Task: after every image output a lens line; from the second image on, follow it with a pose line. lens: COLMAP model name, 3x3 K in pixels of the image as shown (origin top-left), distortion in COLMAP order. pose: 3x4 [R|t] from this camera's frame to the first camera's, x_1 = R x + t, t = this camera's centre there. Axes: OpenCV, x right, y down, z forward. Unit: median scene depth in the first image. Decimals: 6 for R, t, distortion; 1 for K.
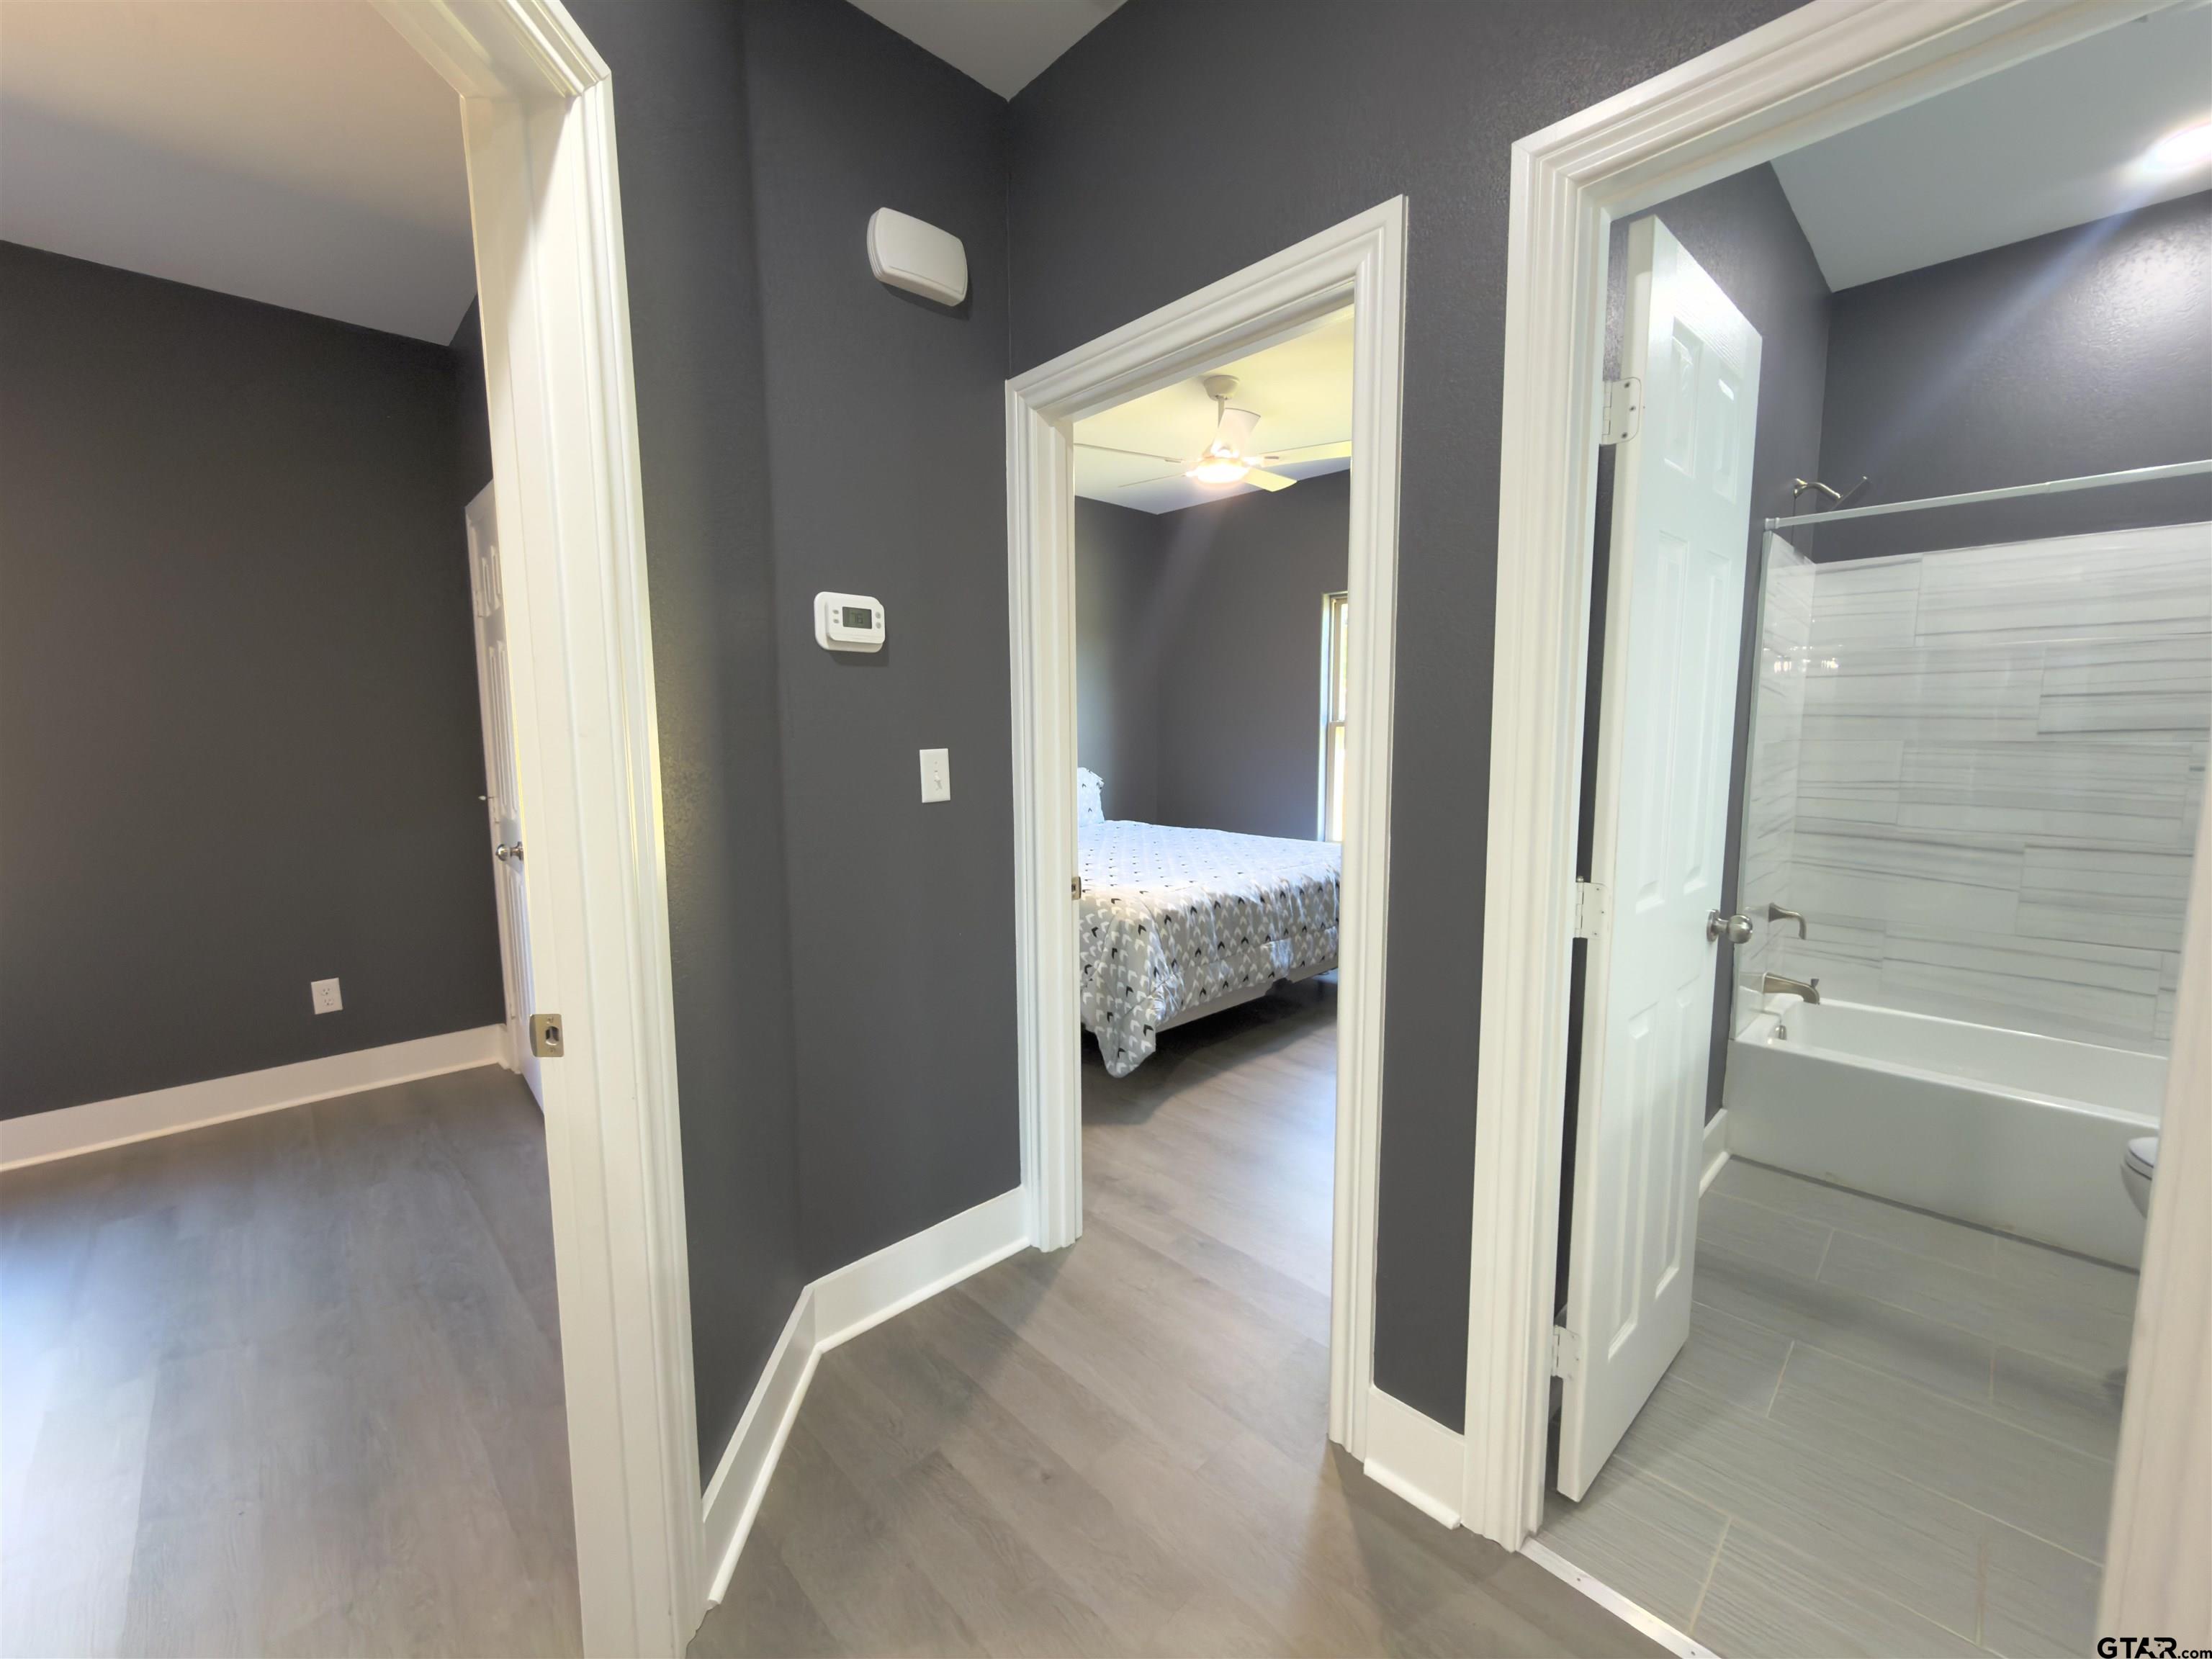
lens RADIAL K [[888.7, 0, 1103.8], [0, 888.7, 826.9], [0, 0, 1]] dist [-0.000029, -0.000257]
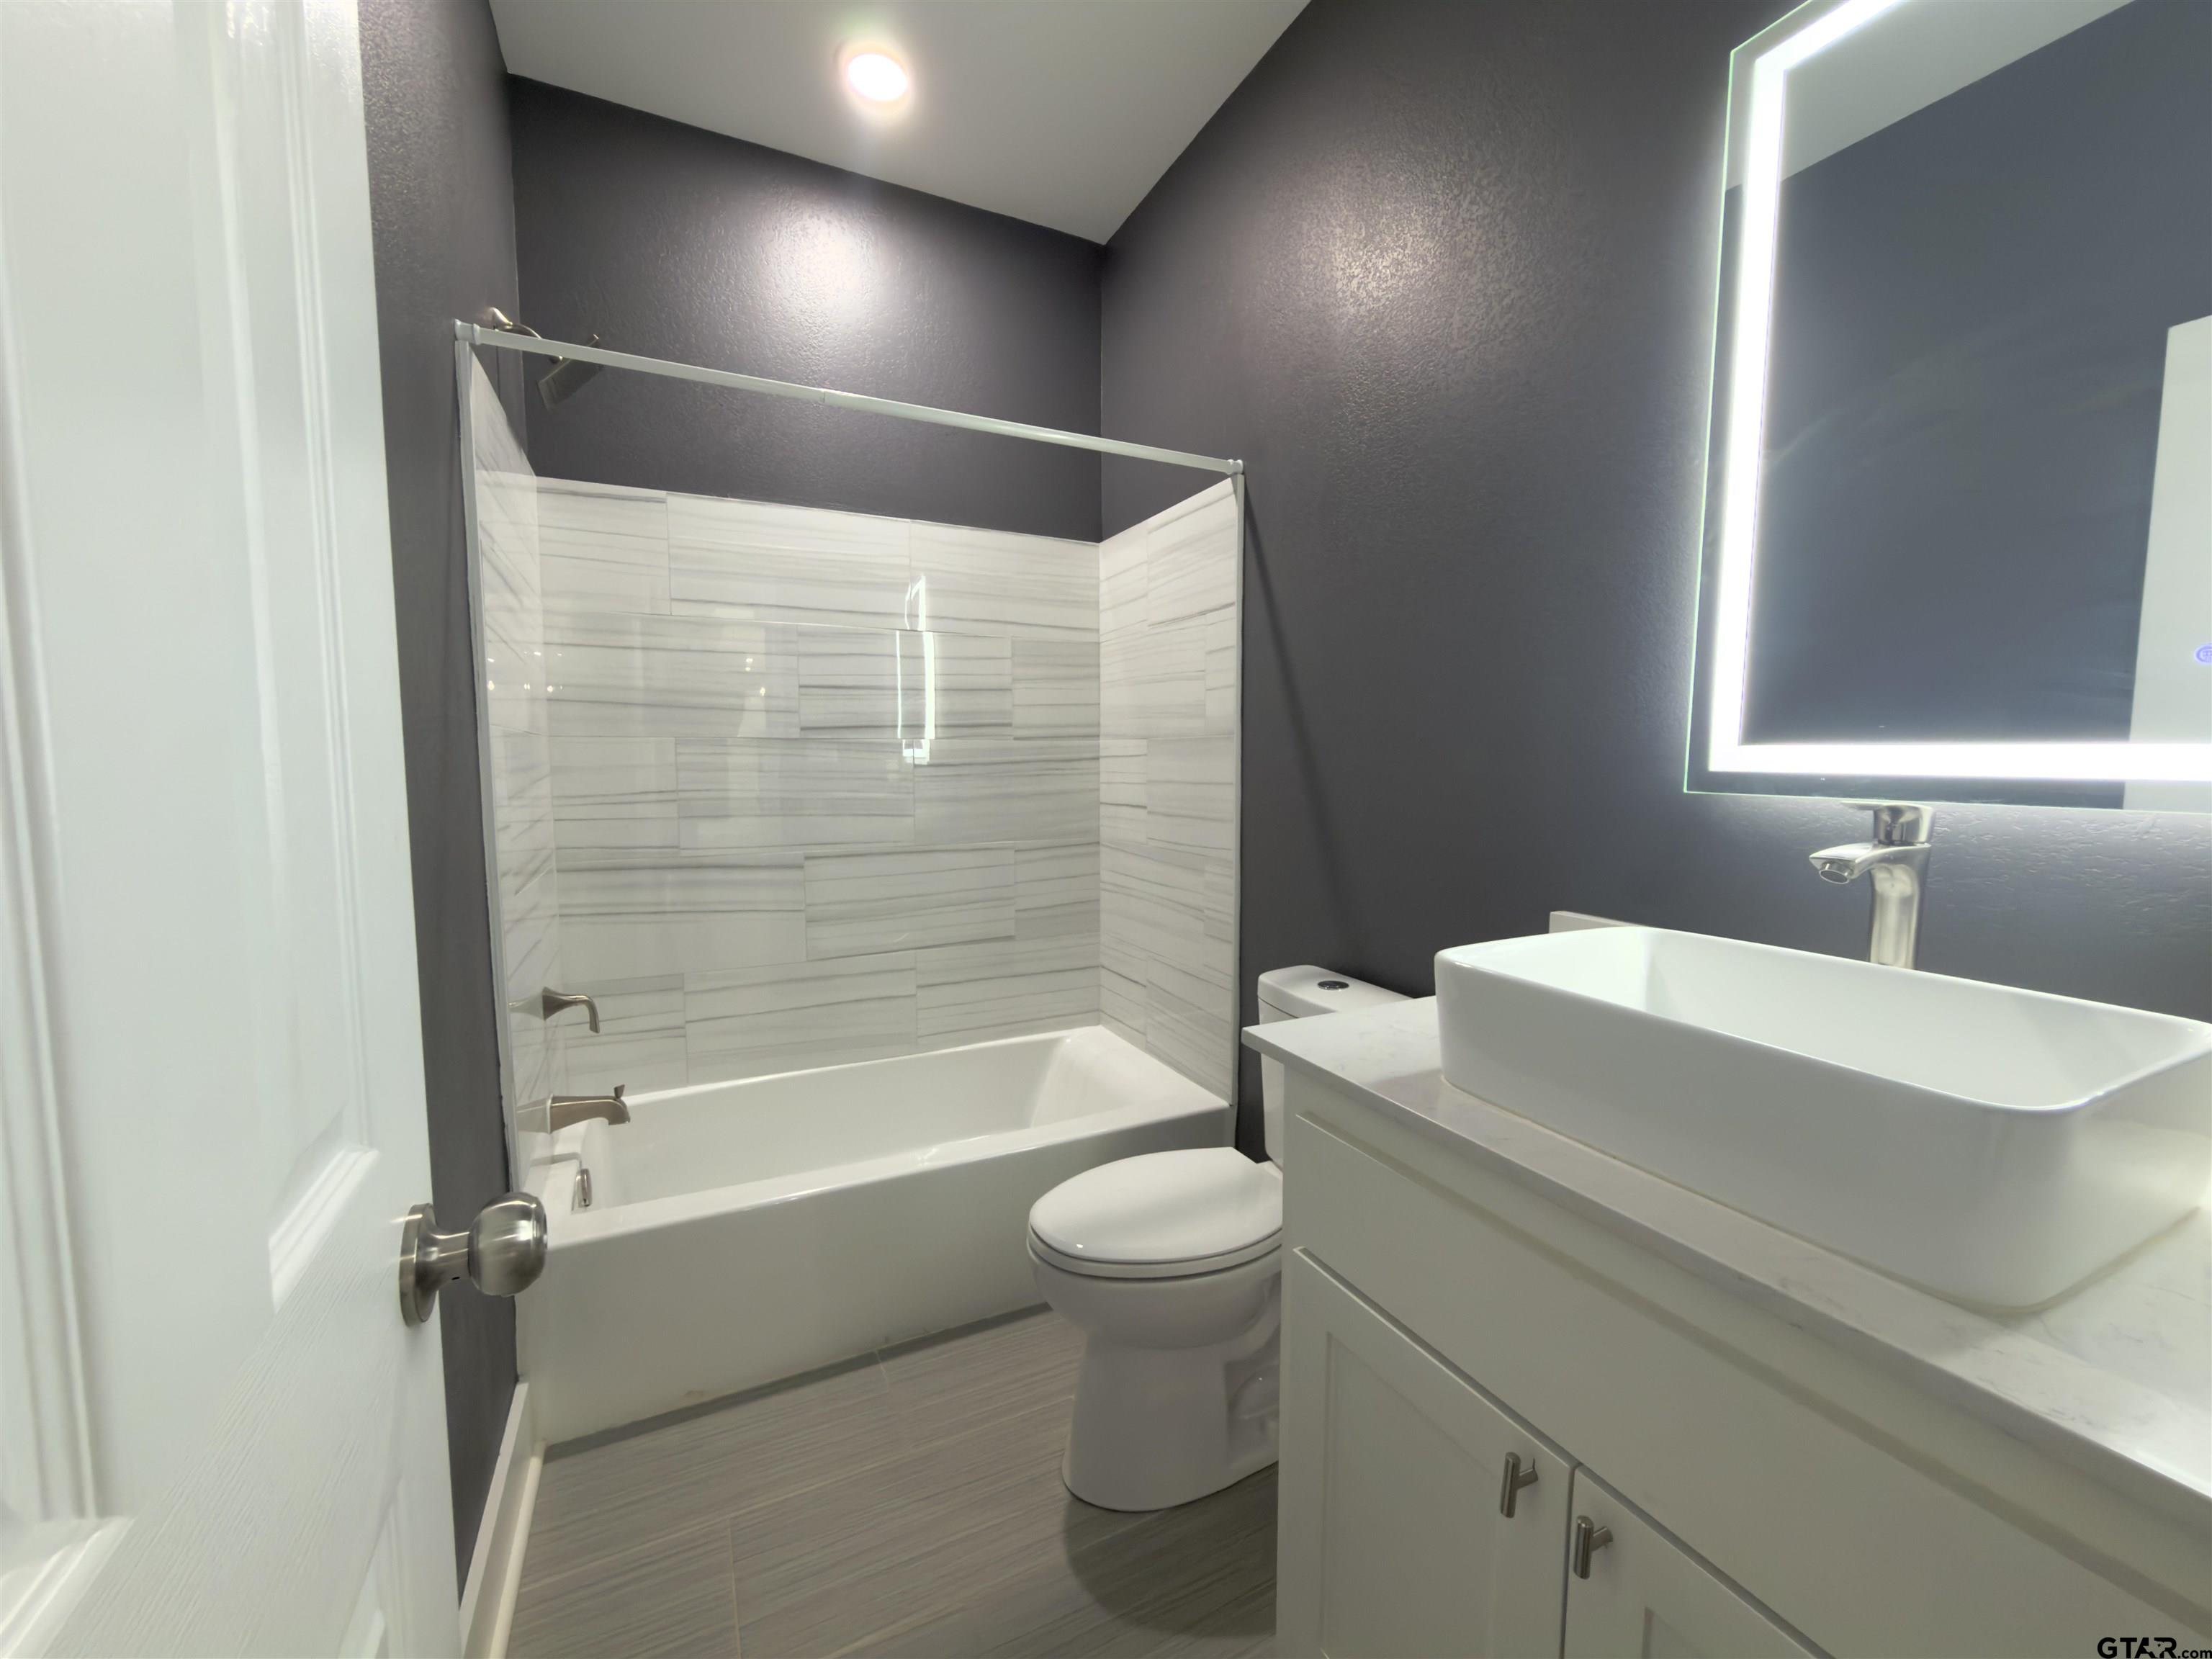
lens RADIAL K [[888.7, 0, 1106.0], [0, 888.7, 826.6], [0, 0, 1]] dist [-0.000029, -0.000257]
pose [[0.302647, -0.067313, 0.950723, 0.281137], [0.103957, 0.993883, 0.037276, -0.010408], [-0.947416, 0.087553, 0.307794, 0.419767]]
